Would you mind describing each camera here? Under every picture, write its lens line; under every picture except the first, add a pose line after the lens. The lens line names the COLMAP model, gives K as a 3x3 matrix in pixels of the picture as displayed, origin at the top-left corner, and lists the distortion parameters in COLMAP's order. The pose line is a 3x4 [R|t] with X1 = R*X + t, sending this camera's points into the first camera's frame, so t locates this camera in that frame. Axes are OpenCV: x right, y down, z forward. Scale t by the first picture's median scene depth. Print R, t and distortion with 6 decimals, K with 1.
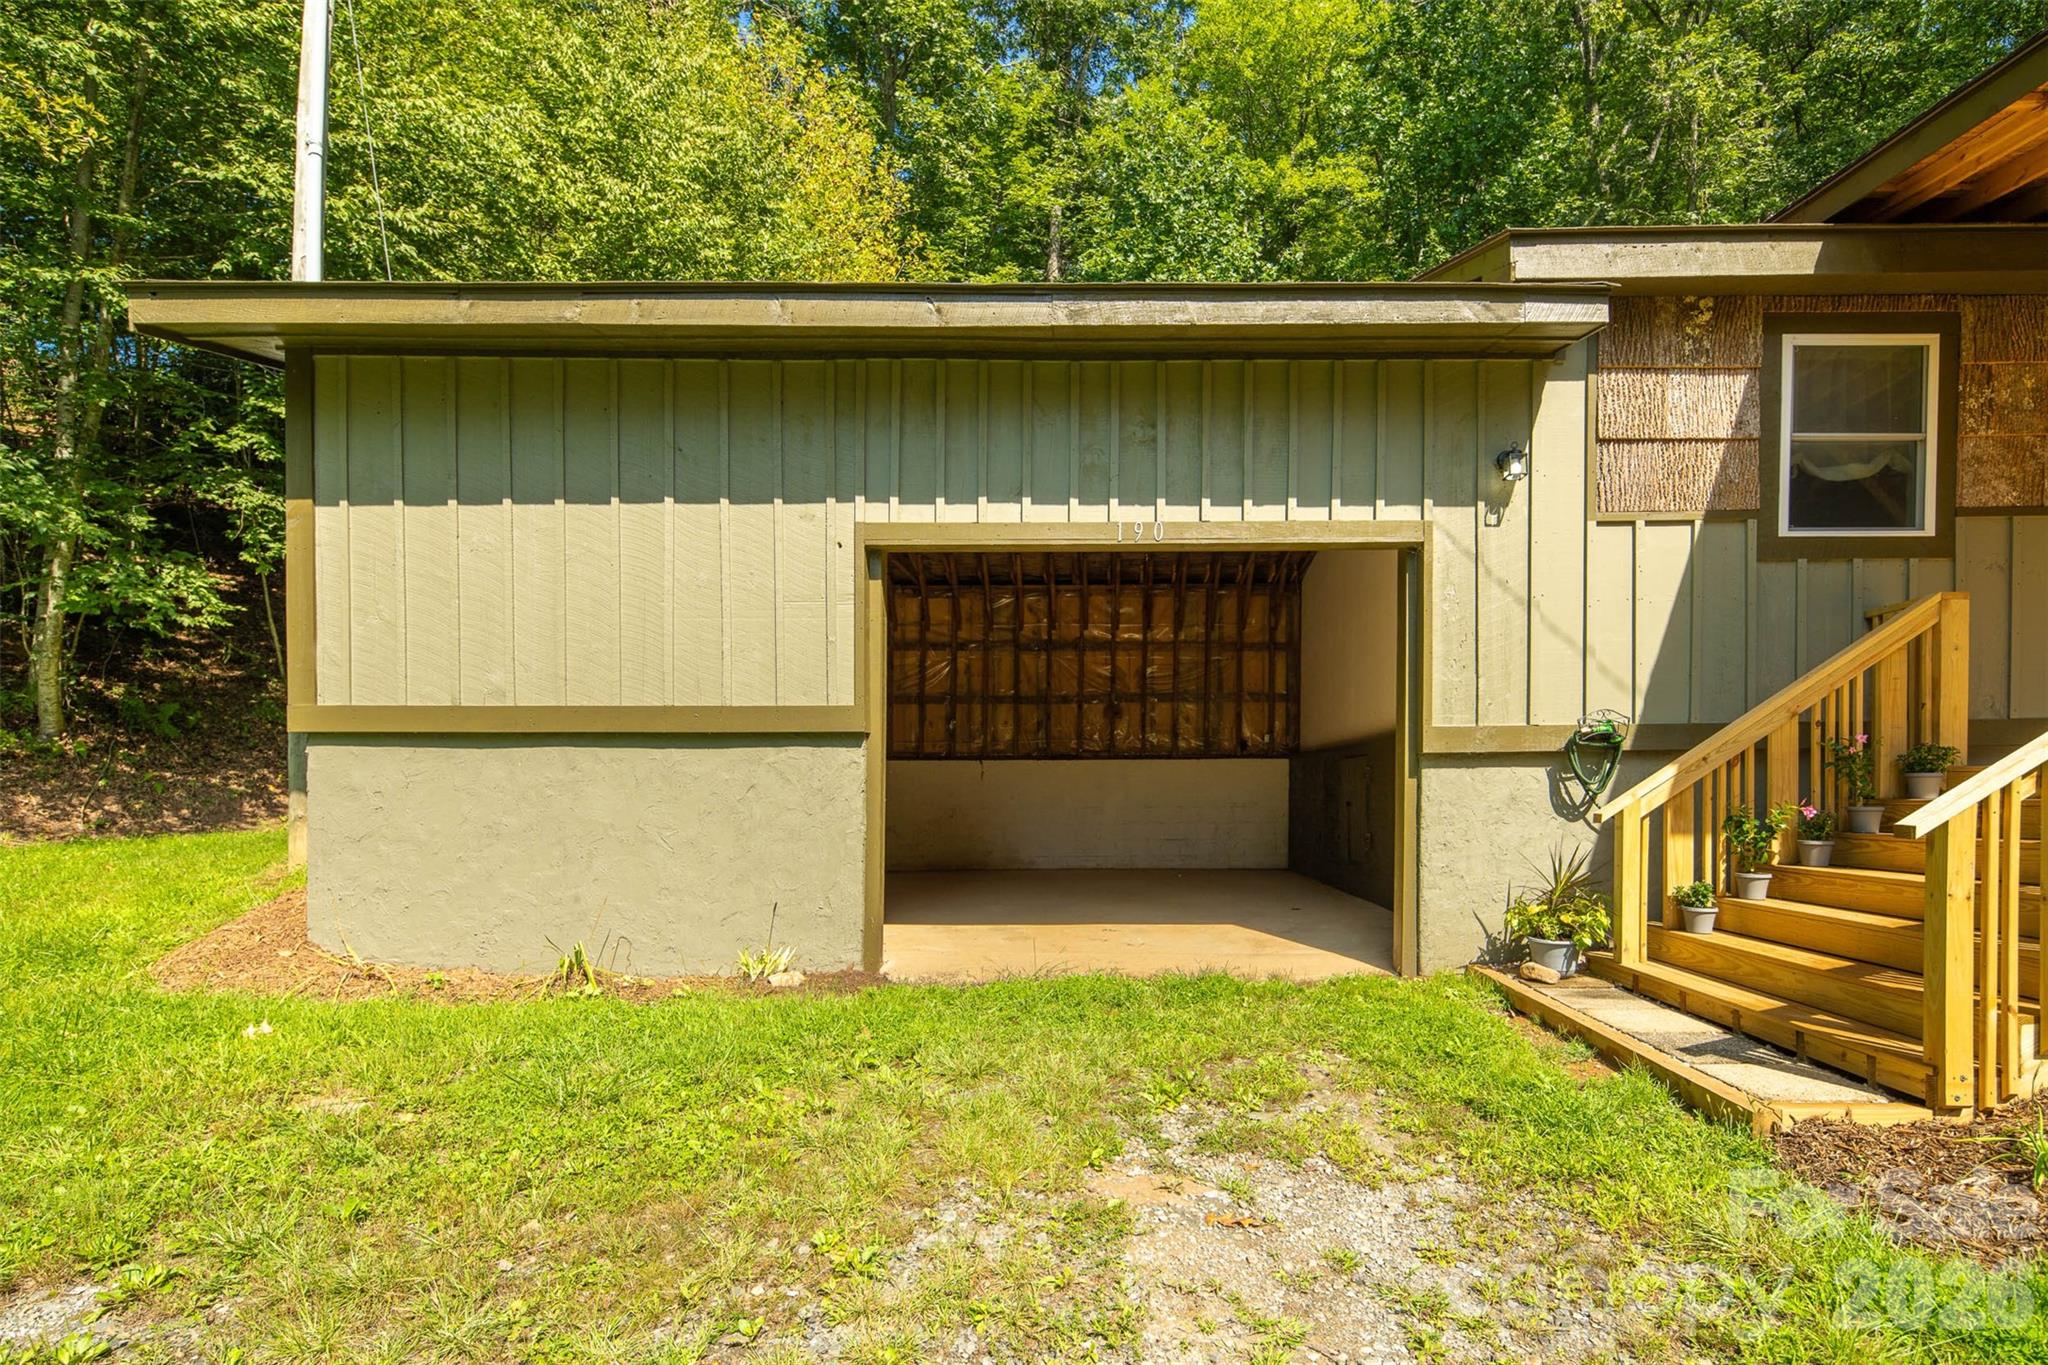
lens RADIAL K [[1025.7, 0, 1097.8], [0, 1025.7, 786.3], [0, 0, 1]] dist [0.007348, -0.005368]
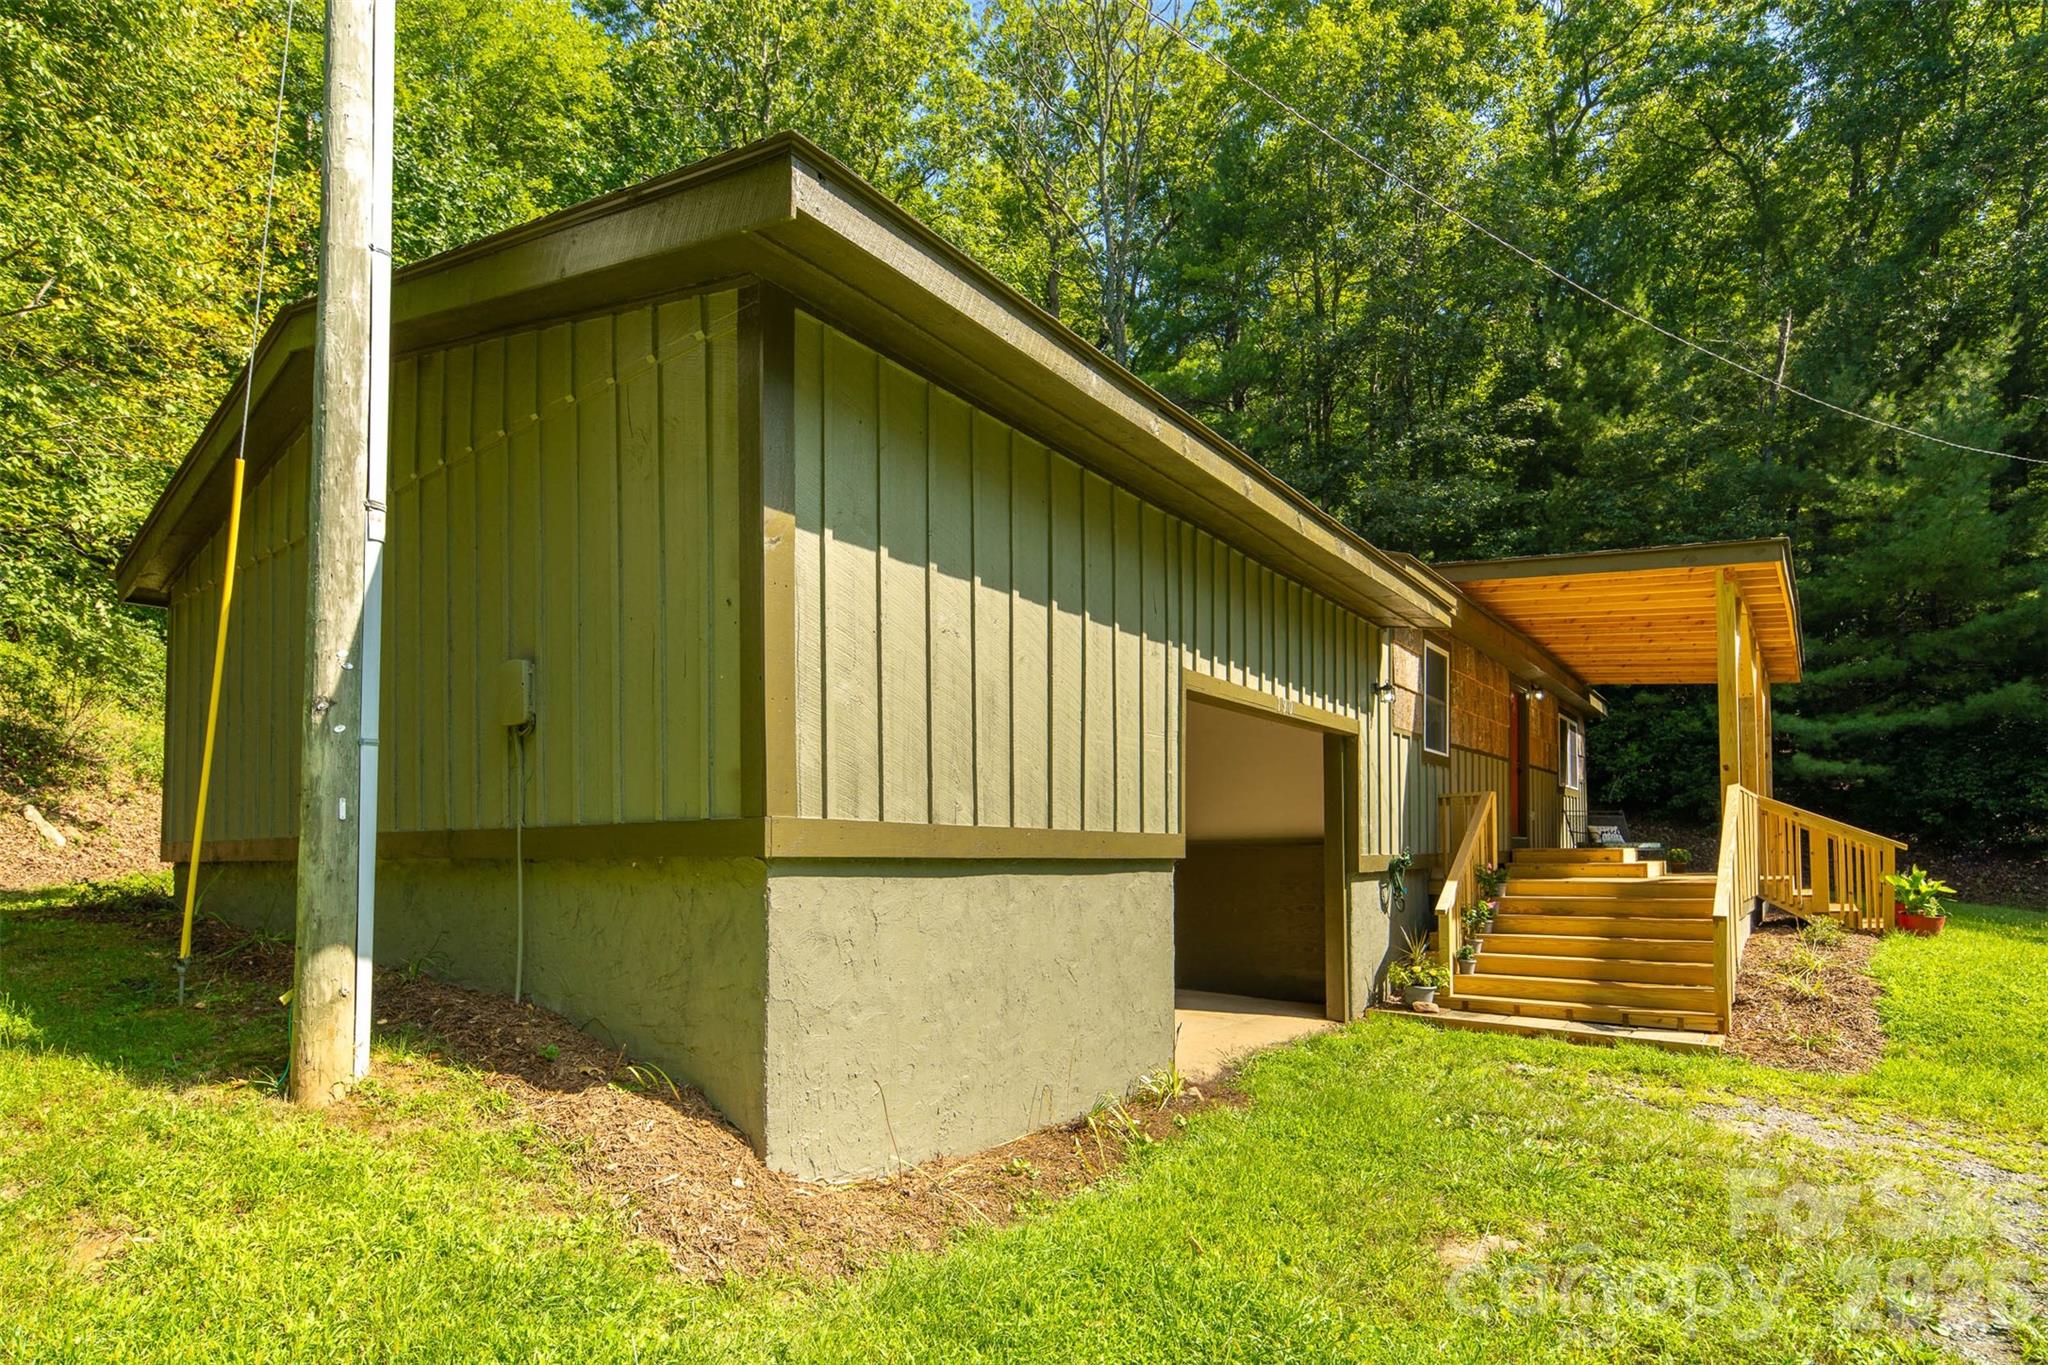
lens RADIAL K [[1025.7, 0, 998.2], [0, 1025.7, 831.2], [0, 0, 1]] dist [0.007348, -0.005368]
pose [[0.620269, 0.022790, 0.784058, -1.205584], [-0.000478, 0.999589, -0.028676, -0.050015], [-0.784389, 0.017412, 0.620025, 0.475181]]
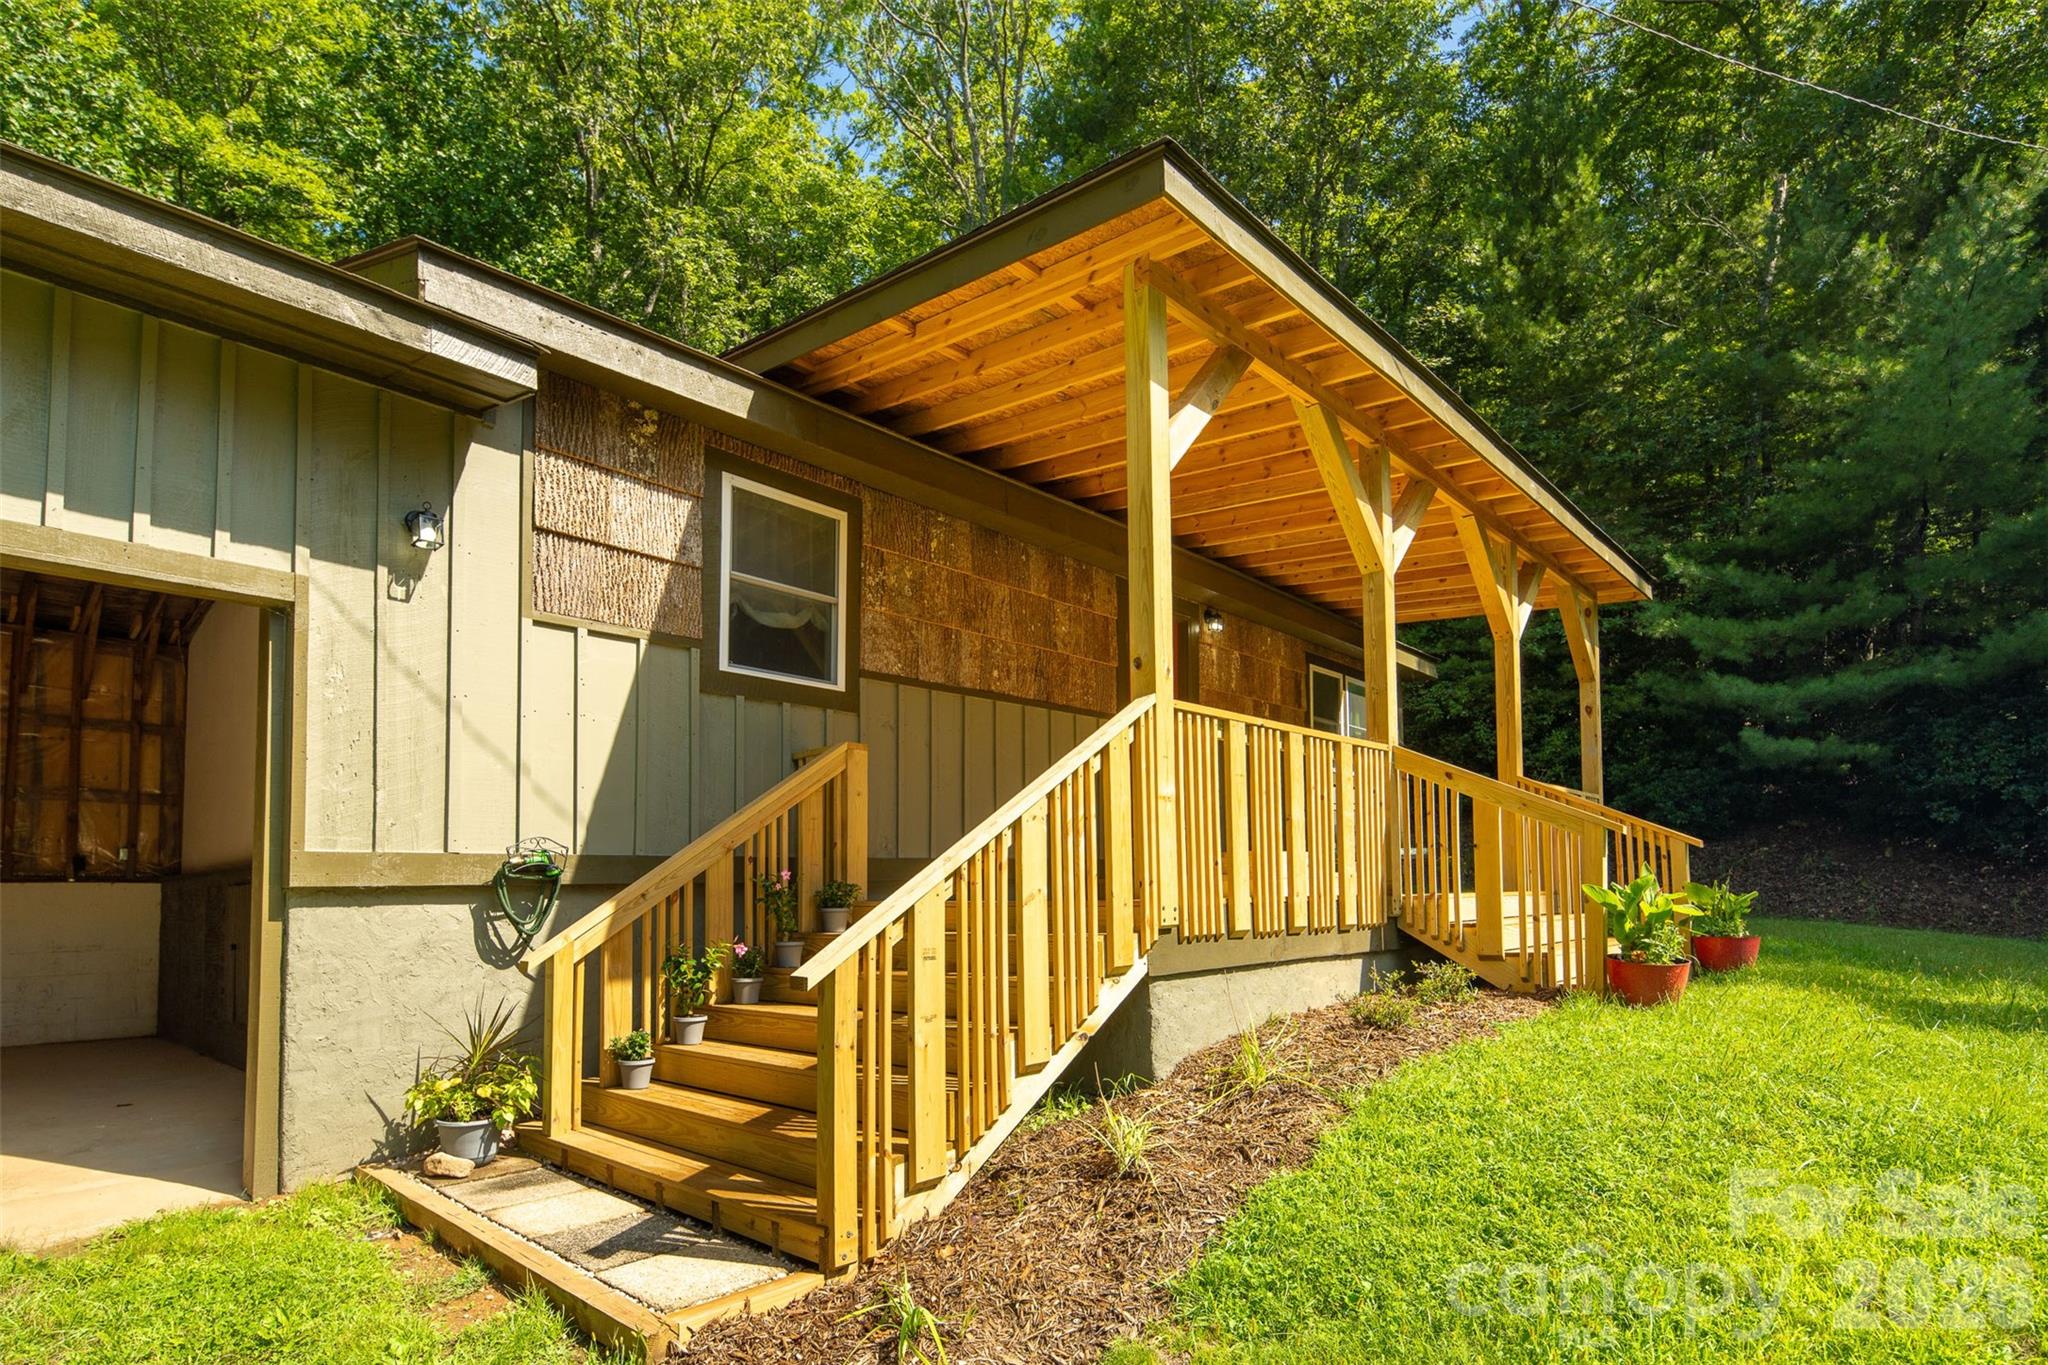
lens RADIAL K [[1025.7, 0, 1015.2], [0, 1025.7, 862.7], [0, 0, 1]] dist [0.007348, -0.005368]
pose [[0.678408, 0.017619, 0.734474, 0.128764], [0.011527, 0.999334, -0.034619, -0.018487], [-0.734594, 0.031952, 0.677754, 0.120344]]
